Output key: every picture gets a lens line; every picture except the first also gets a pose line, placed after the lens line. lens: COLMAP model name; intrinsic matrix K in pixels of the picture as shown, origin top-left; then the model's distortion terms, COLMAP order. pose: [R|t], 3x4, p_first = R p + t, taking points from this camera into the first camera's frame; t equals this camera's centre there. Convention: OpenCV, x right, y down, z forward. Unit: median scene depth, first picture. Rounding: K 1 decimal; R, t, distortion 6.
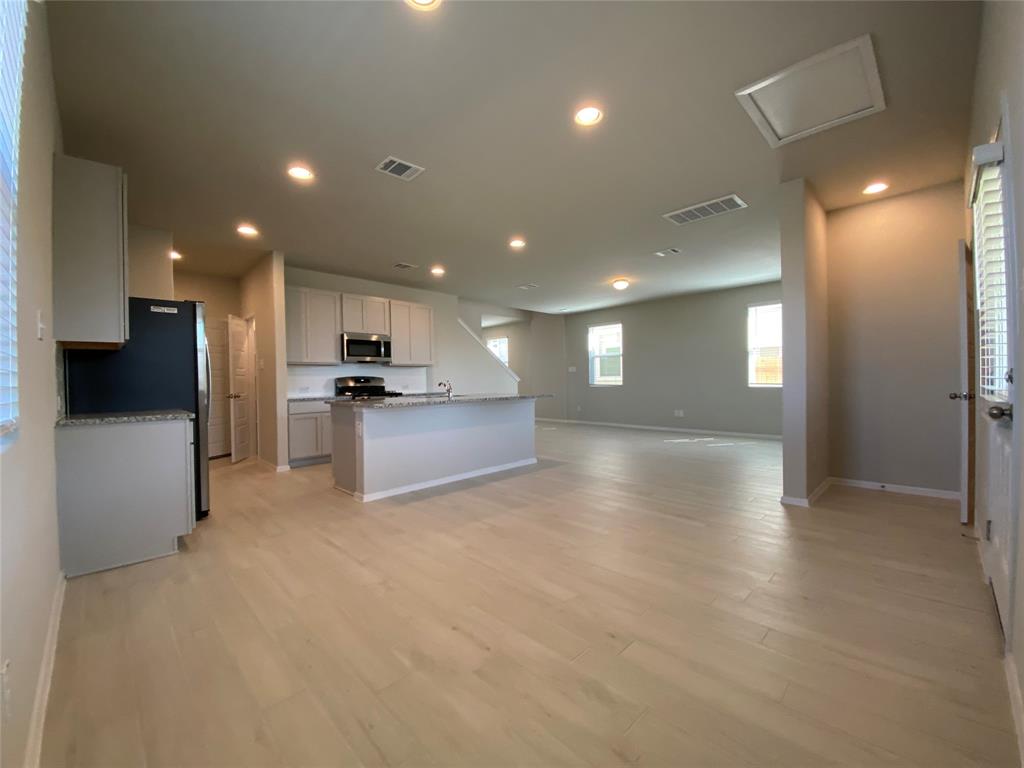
lens RADIAL K [[407.9, 0, 514.7], [0, 407.9, 383.9], [0, 0, 1]] dist [0.003289, -0.009448]
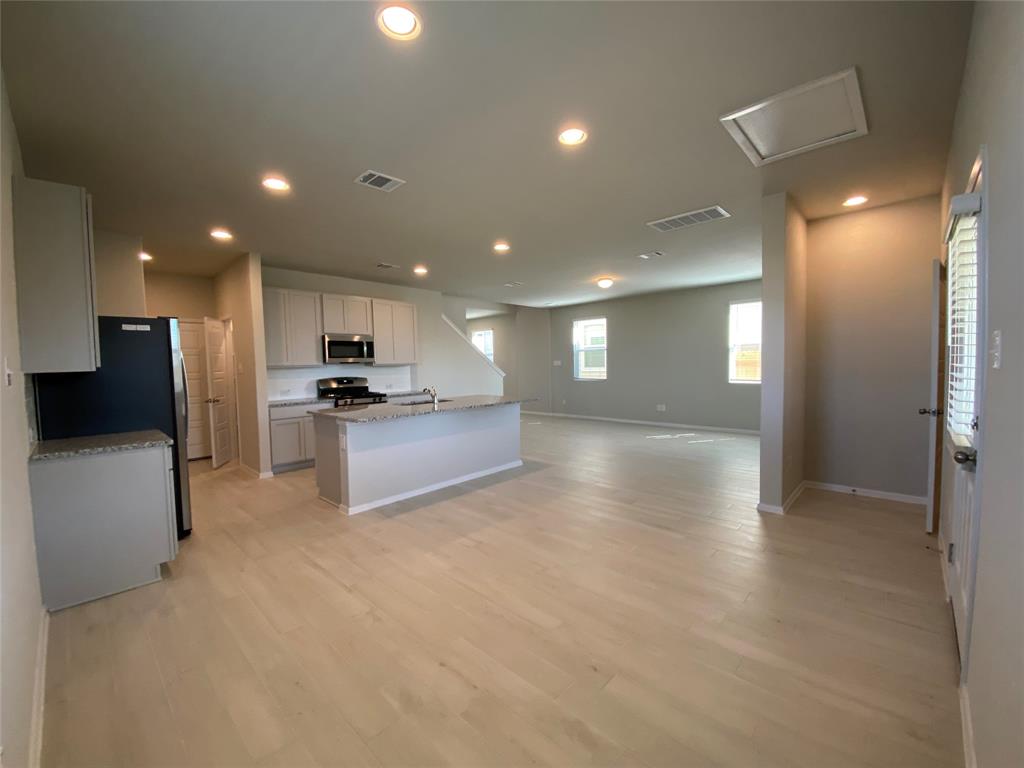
lens RADIAL K [[407.9, 0, 513.2], [0, 407.9, 383.5], [0, 0, 1]] dist [0.003289, -0.009448]
pose [[0.999423, -0.006091, 0.033424, 0.000489], [0.004778, 0.999219, 0.039218, -0.074264], [-0.033637, -0.039035, 0.998672, -0.000467]]
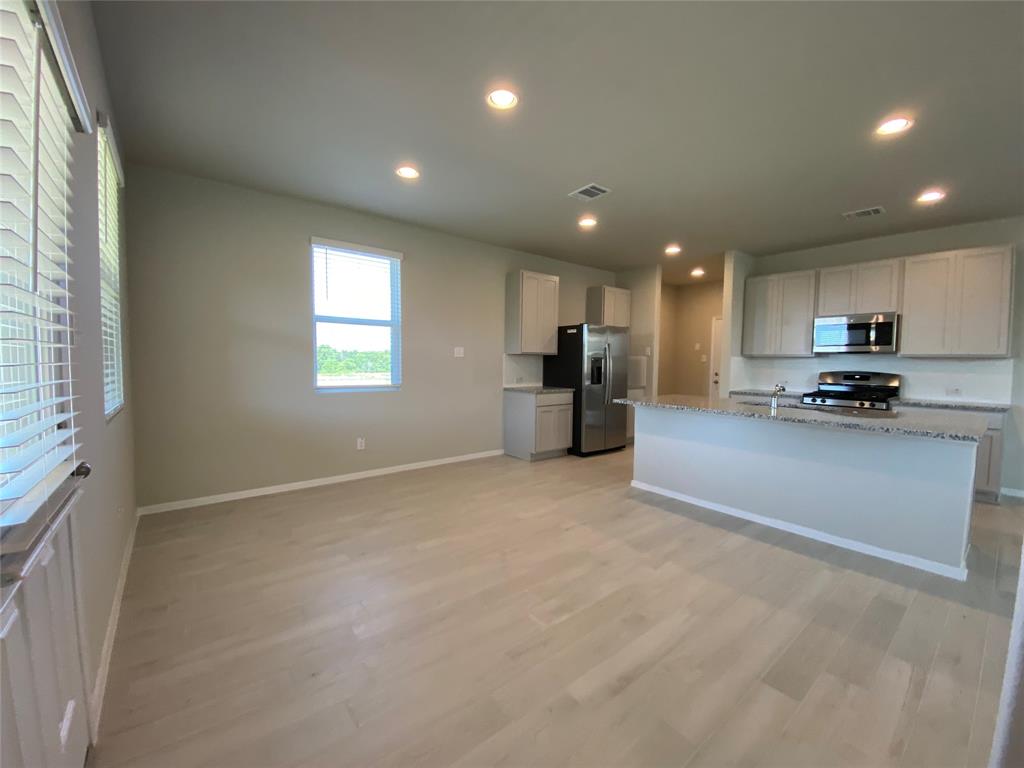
lens RADIAL K [[407.9, 0, 509.2], [0, 407.9, 384.1], [0, 0, 1]] dist [0.003289, -0.009448]
pose [[-0.111079, 0.073022, -0.991125, 0.815850], [-0.019537, 0.996944, 0.075640, -0.073542], [0.993619, 0.027766, -0.109313, 0.832413]]
